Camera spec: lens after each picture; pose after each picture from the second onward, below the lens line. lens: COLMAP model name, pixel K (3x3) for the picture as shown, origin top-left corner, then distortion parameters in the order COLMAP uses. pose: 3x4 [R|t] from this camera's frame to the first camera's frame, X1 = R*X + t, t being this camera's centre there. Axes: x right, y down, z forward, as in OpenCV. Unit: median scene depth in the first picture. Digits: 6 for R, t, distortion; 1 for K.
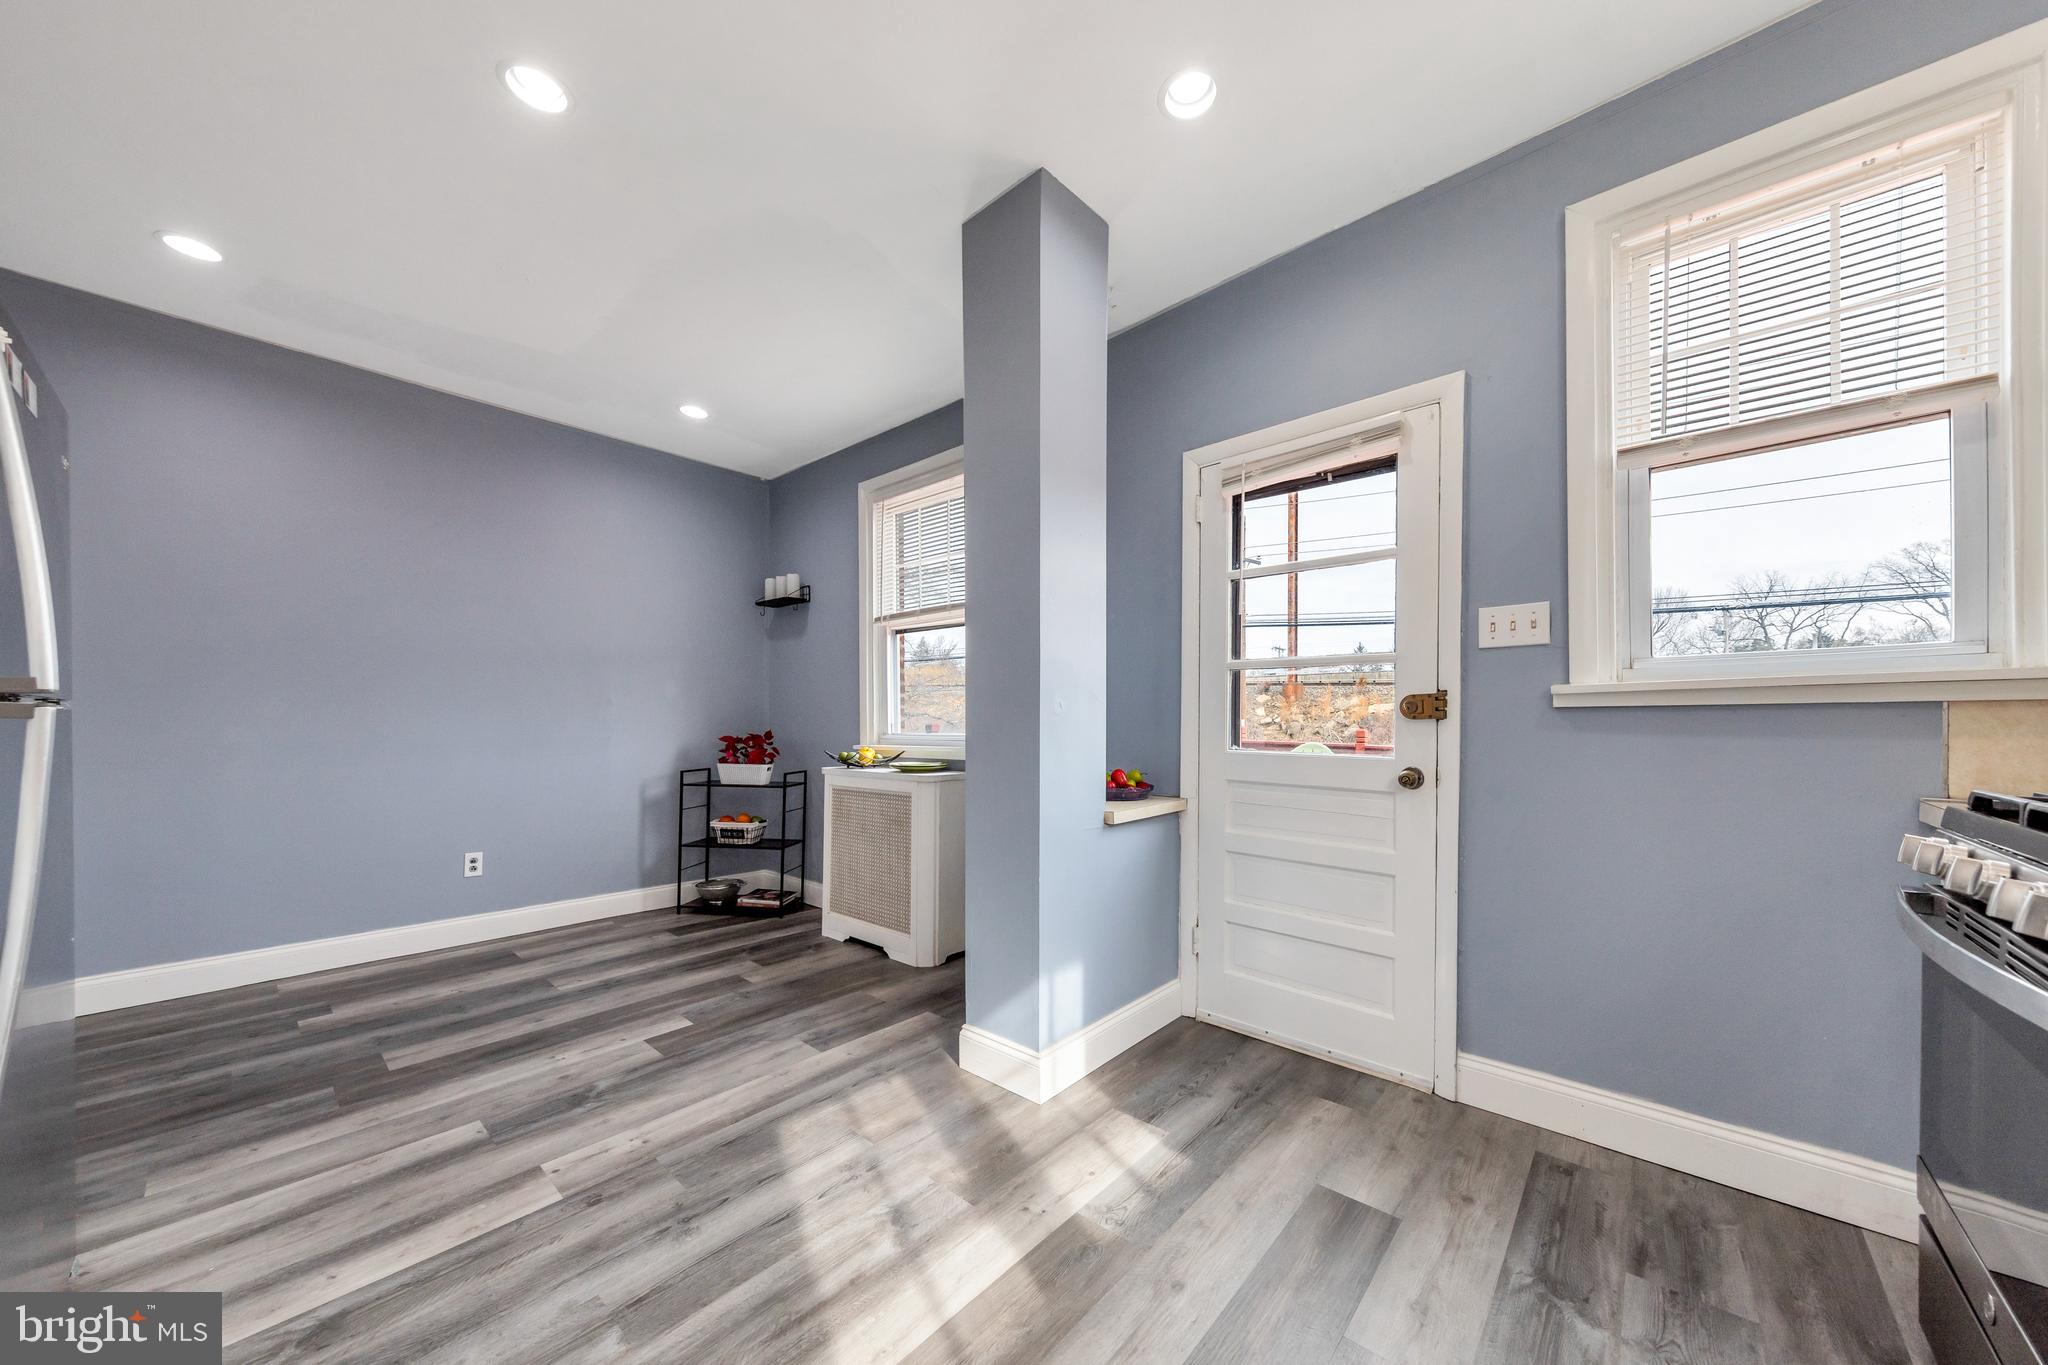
lens RADIAL K [[705.1, 0, 1036.0], [0, 705.1, 719.4], [0, 0, 1]] dist [0.007238, 0.000083]
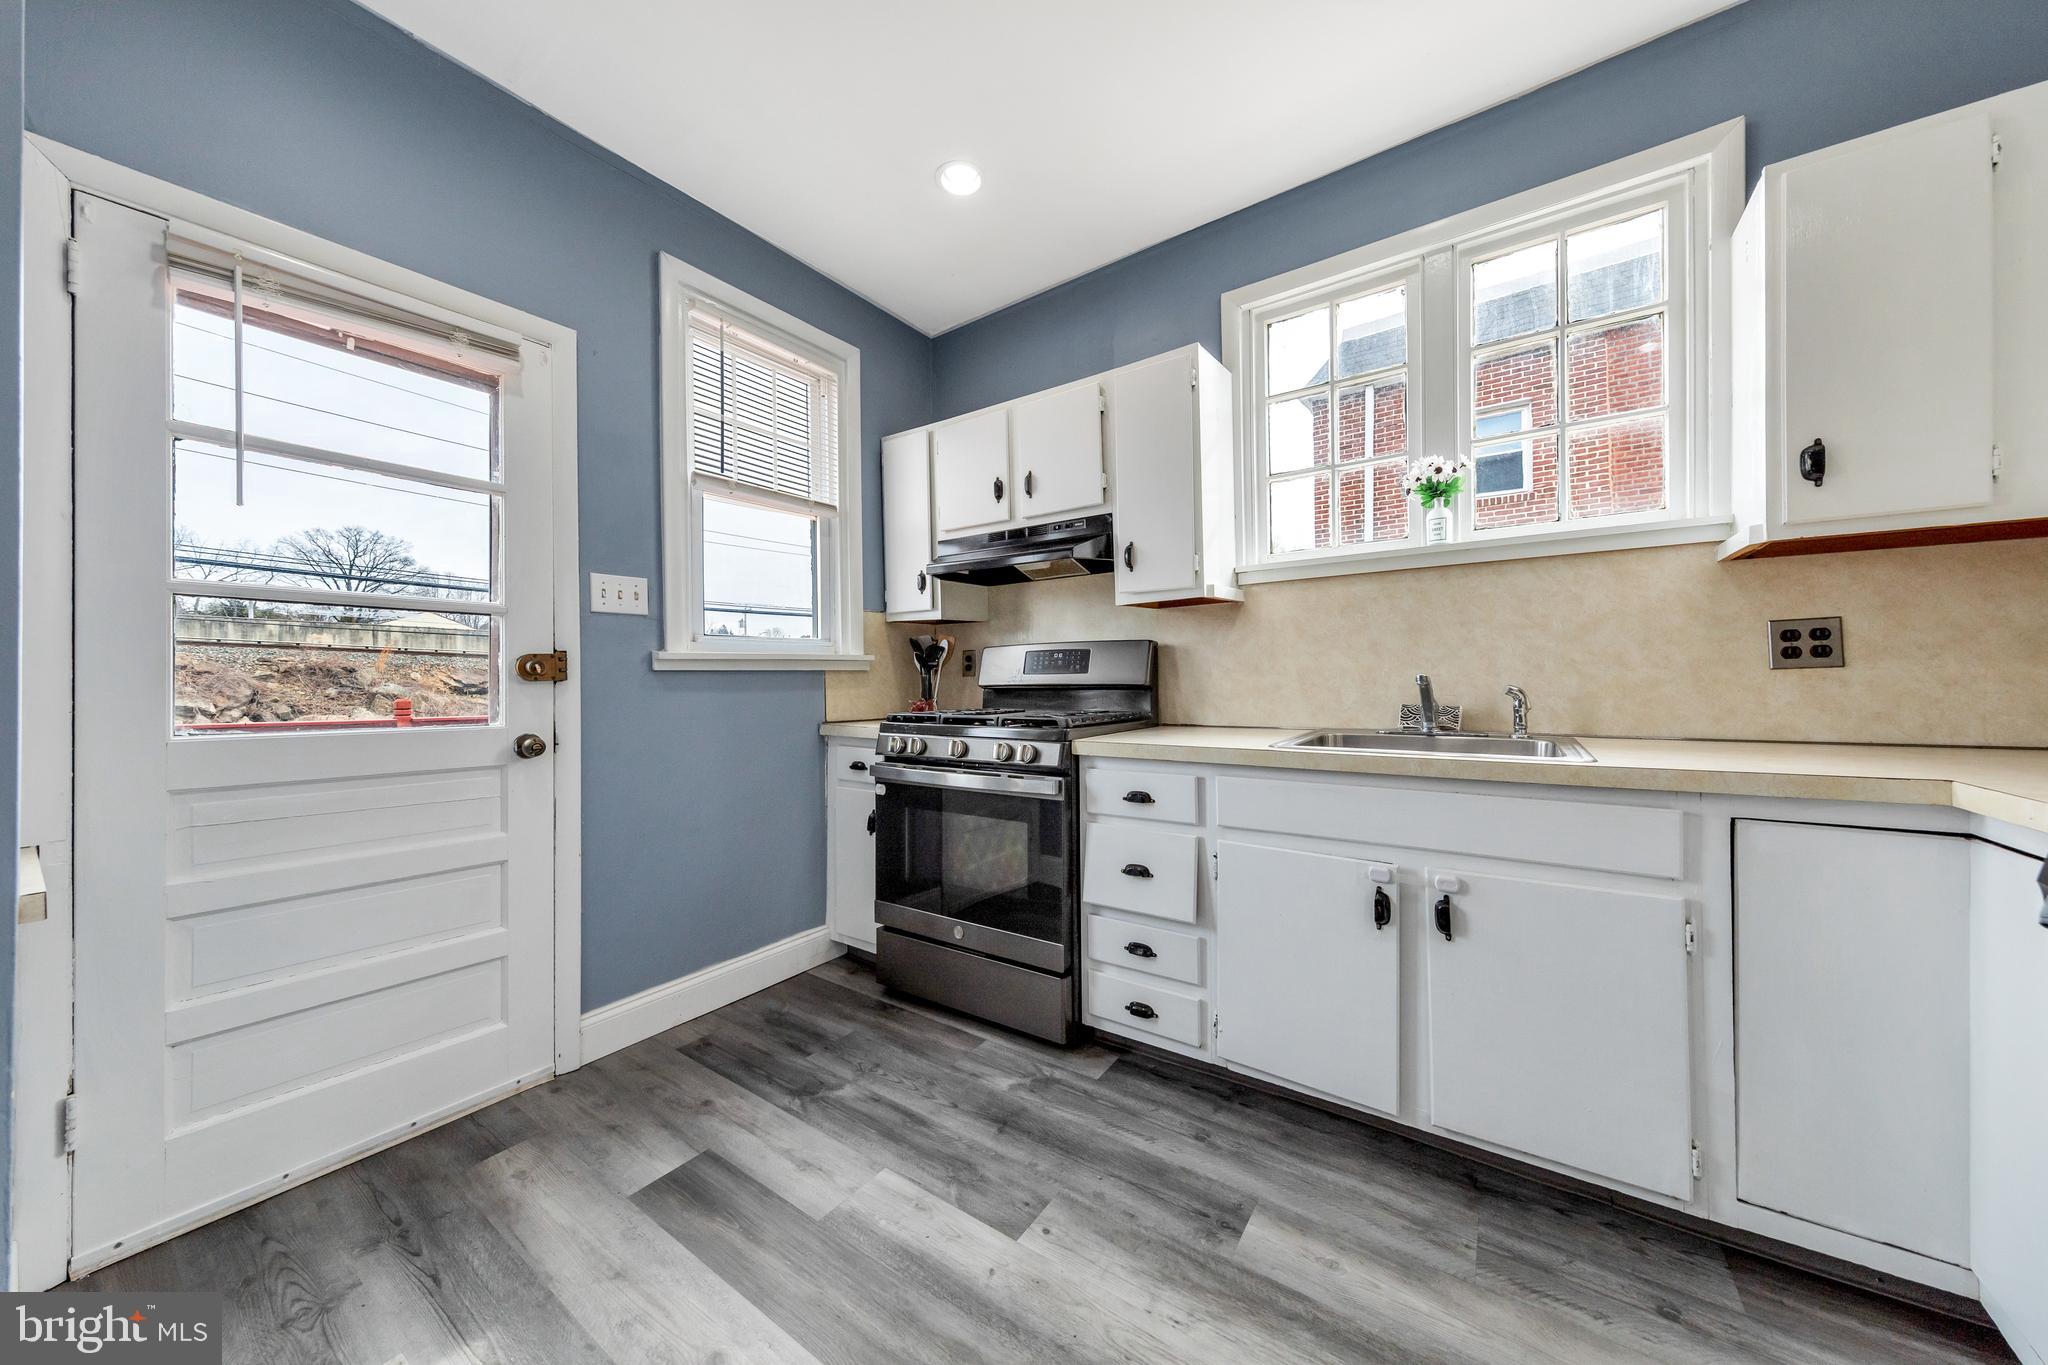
lens RADIAL K [[705.1, 0, 1017.2], [0, 705.1, 676.9], [0, 0, 1]] dist [0.007238, 0.000083]
pose [[-0.111988, 0.004050, 0.993701, -0.430731], [0.004114, 0.999985, -0.003611, 0.000208], [-0.993701, 0.003684, -0.112003, 0.470007]]
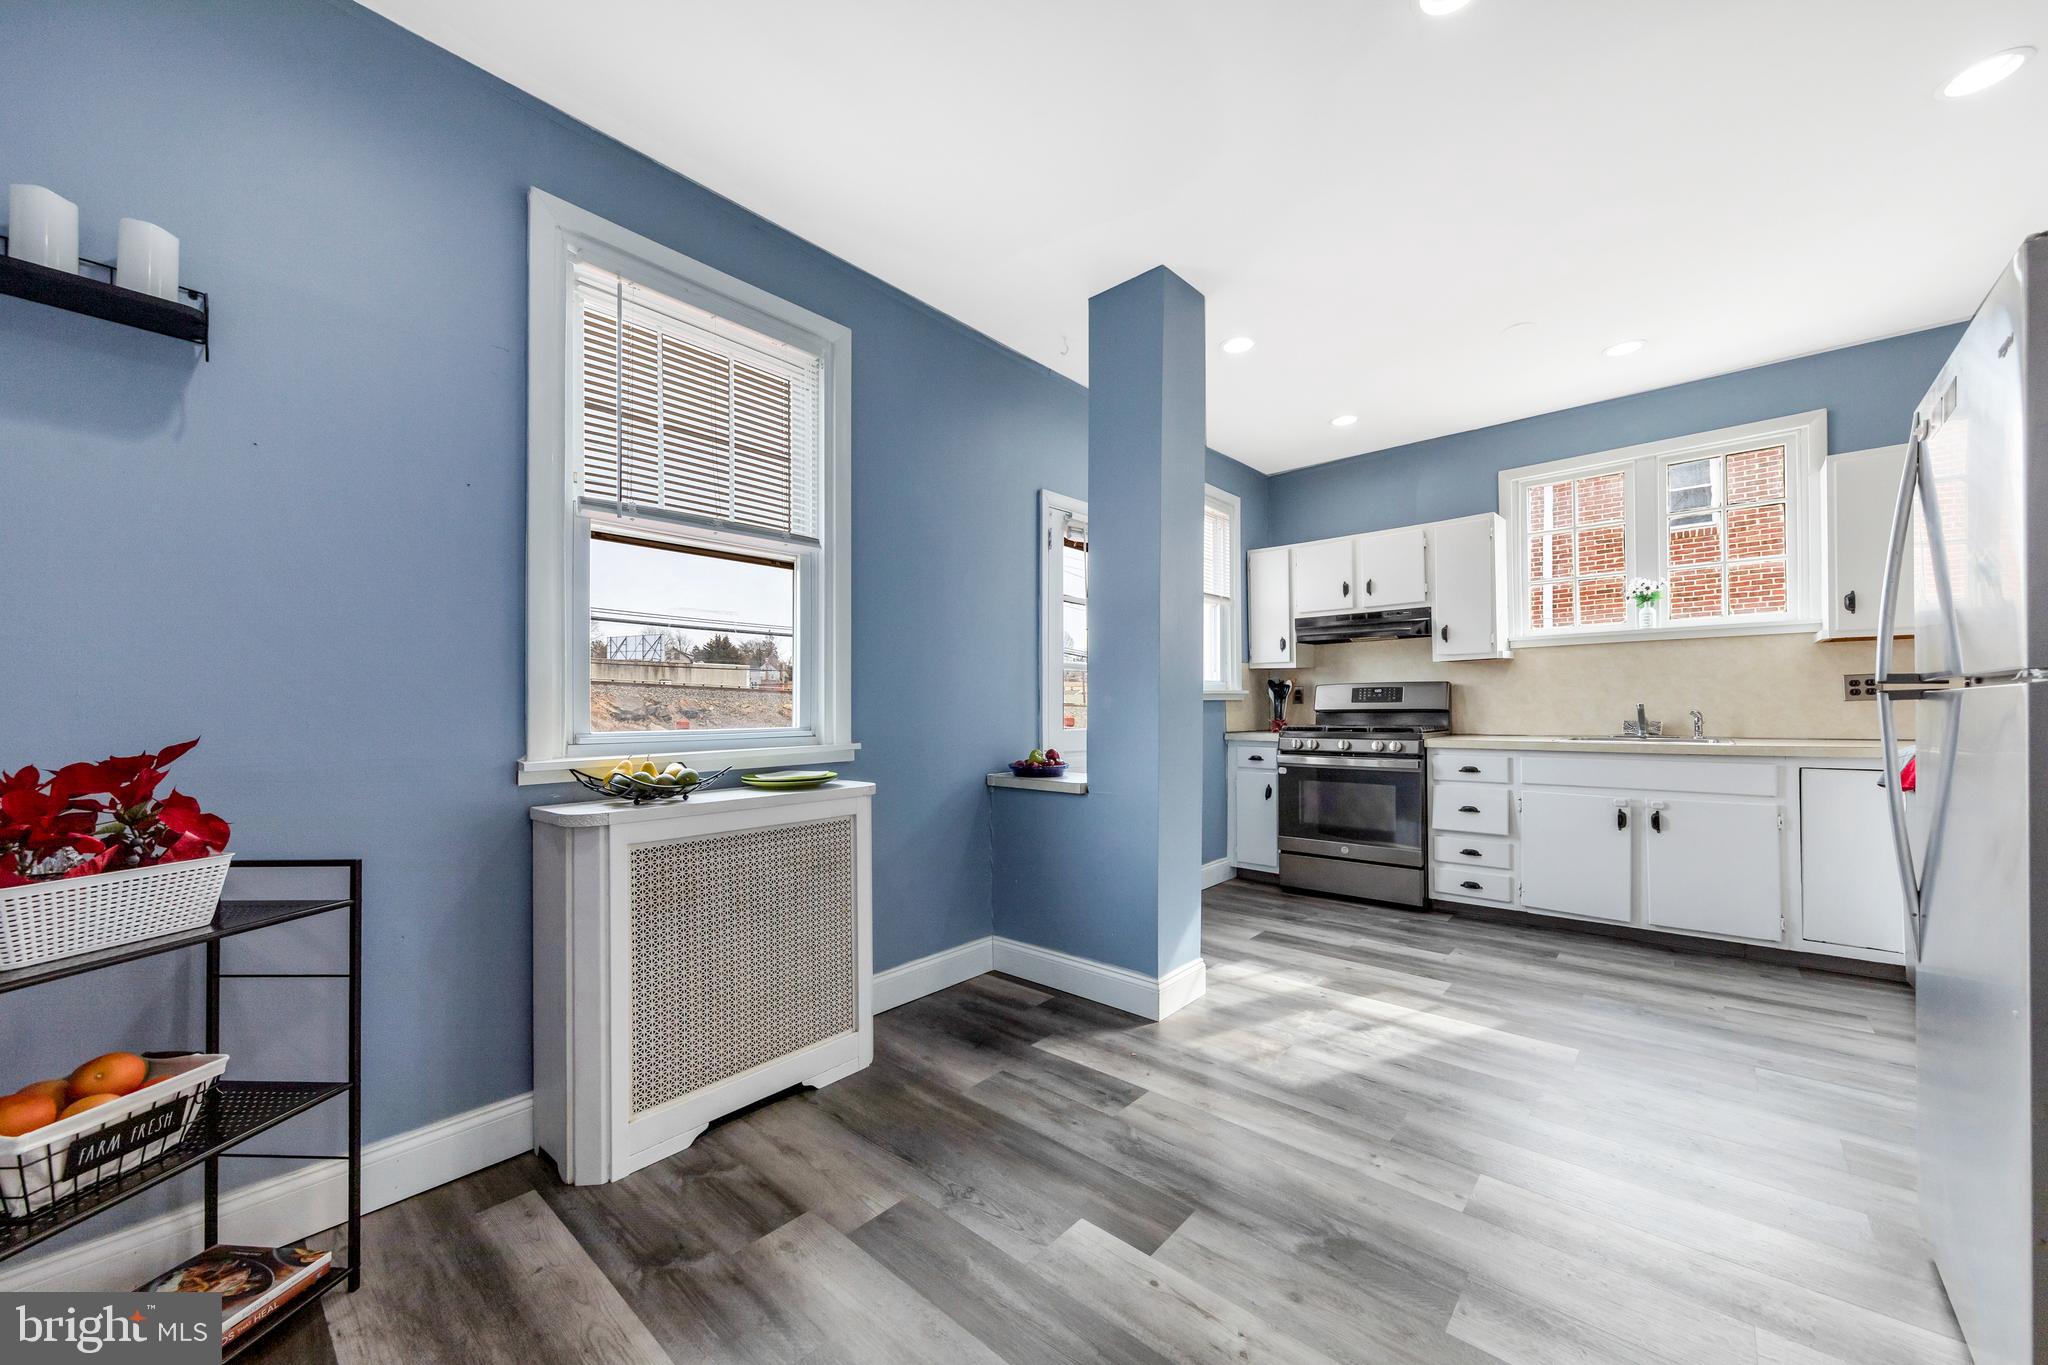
lens RADIAL K [[752.3, 0, 1020.3], [0, 752.3, 702.0], [0, 0, 1]] dist [0.003251, -0.000348]
pose [[0.013262, 0.008905, 0.999872, -1.341101], [0.001163, 0.999960, -0.008922, 0.006882], [-0.999911, 0.001281, 0.013251, 1.251037]]
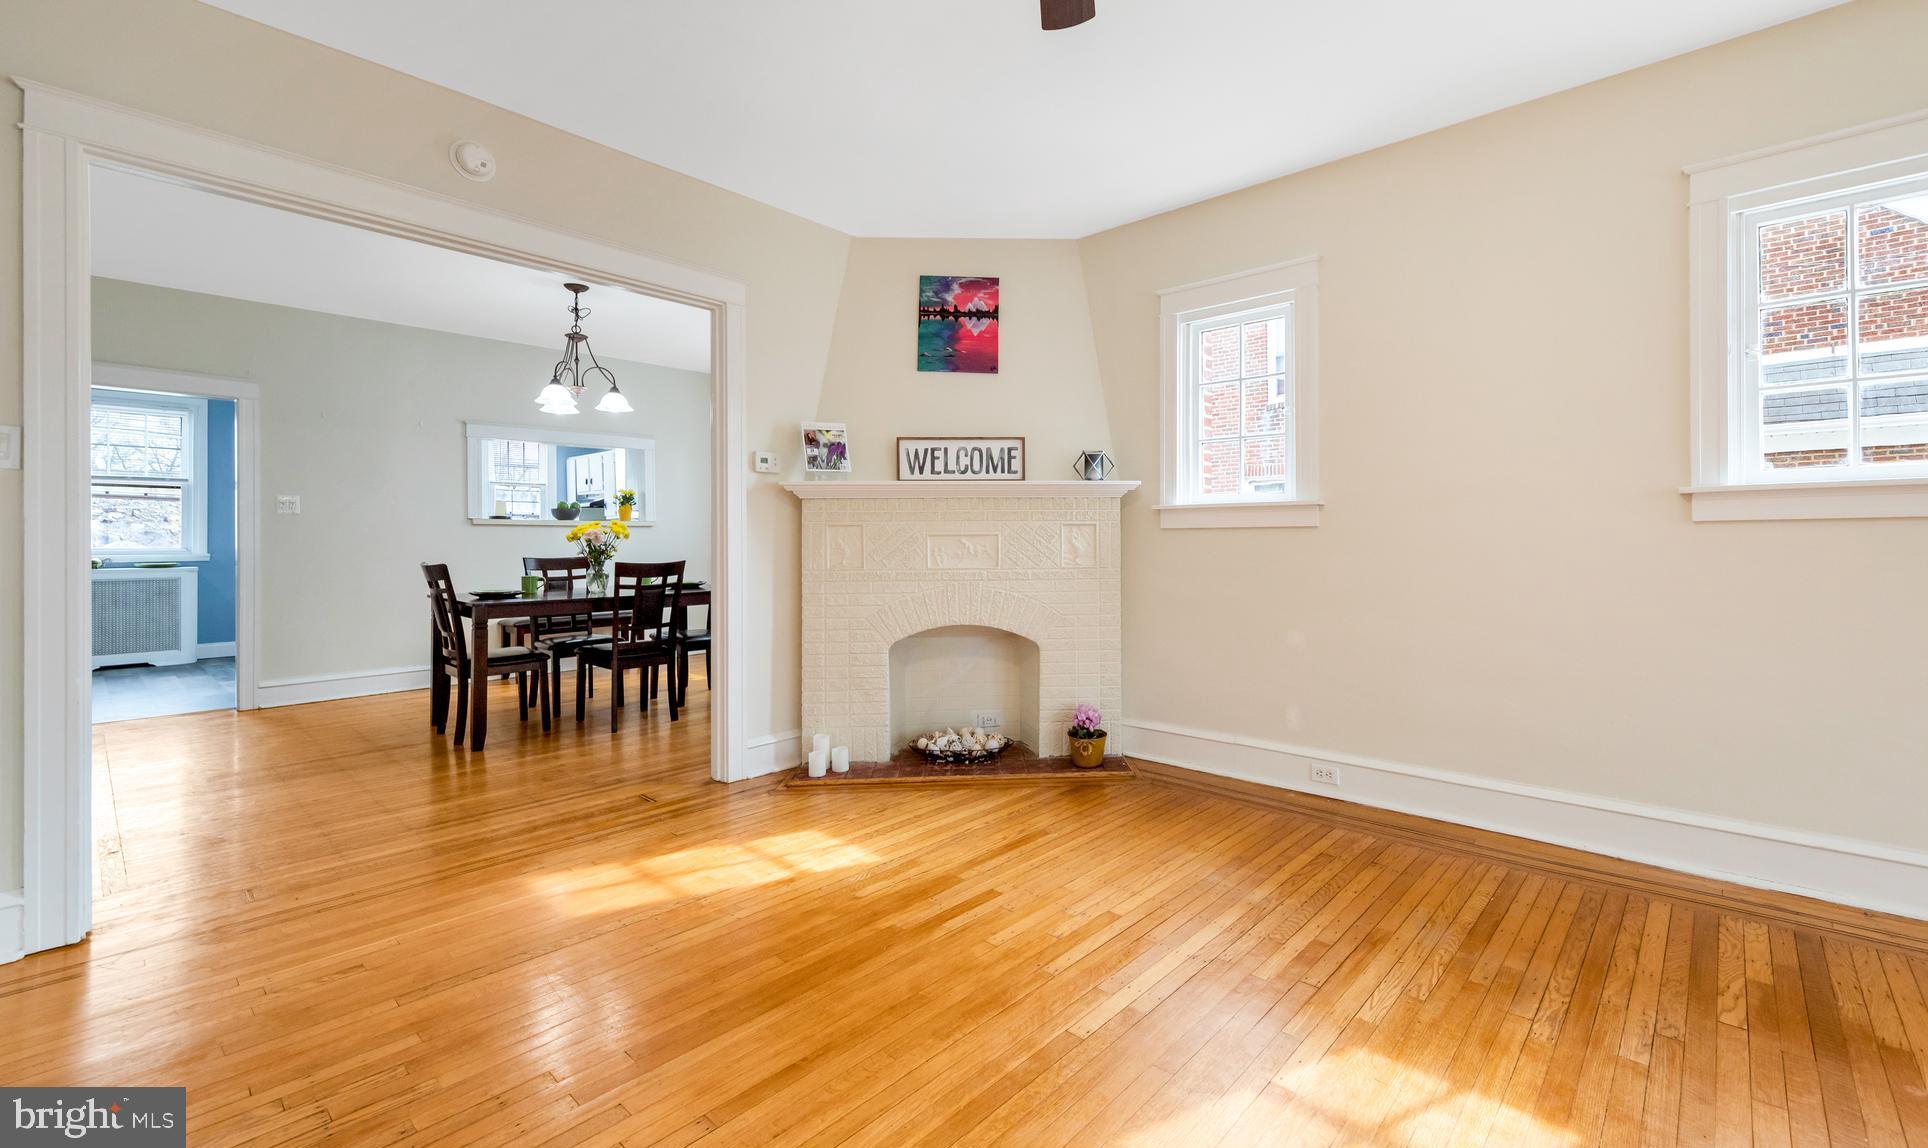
lens RADIAL K [[800.8, 0, 1023.9], [0, 800.8, 534.9], [0, 0, 1]] dist [0.005718, 0.000044]
pose [[-0.025981, 0.005012, 0.999650, -3.742507], [-0.004559, 0.999976, -0.005132, -0.018680], [-0.999652, -0.004691, -0.025958, -1.950202]]
